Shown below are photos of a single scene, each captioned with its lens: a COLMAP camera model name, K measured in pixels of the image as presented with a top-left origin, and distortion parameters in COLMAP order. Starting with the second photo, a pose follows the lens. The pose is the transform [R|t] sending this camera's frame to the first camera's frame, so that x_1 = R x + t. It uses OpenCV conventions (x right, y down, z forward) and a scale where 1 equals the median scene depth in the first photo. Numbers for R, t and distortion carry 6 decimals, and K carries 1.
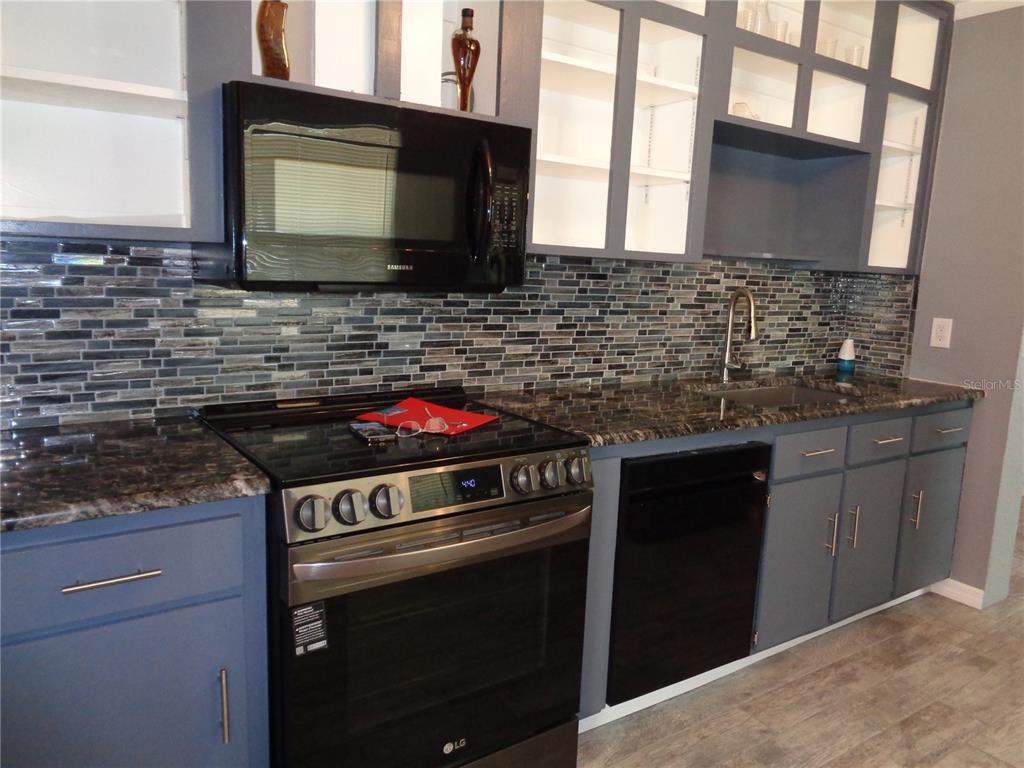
lens RADIAL K [[778.6, 0, 508.0], [0, 778.6, 381.9], [0, 0, 1]] dist [0.009024, -0.001805]
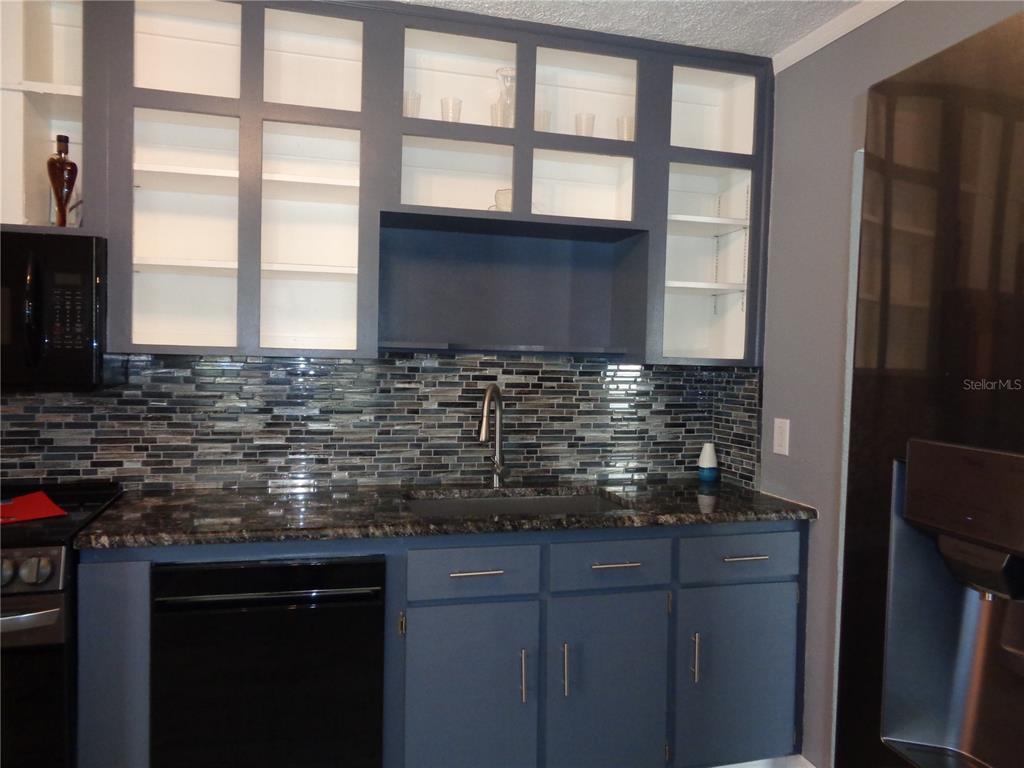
lens RADIAL K [[767.8, 0, 505.8], [0, 767.8, 383.9], [0, 0, 1]] dist [-0.008926, -0.004217]
pose [[0.943310, -0.010867, -0.331736, 0.614385], [-0.030684, 0.992329, -0.119757, -0.014408], [0.330492, 0.123147, 0.935740, 0.166299]]
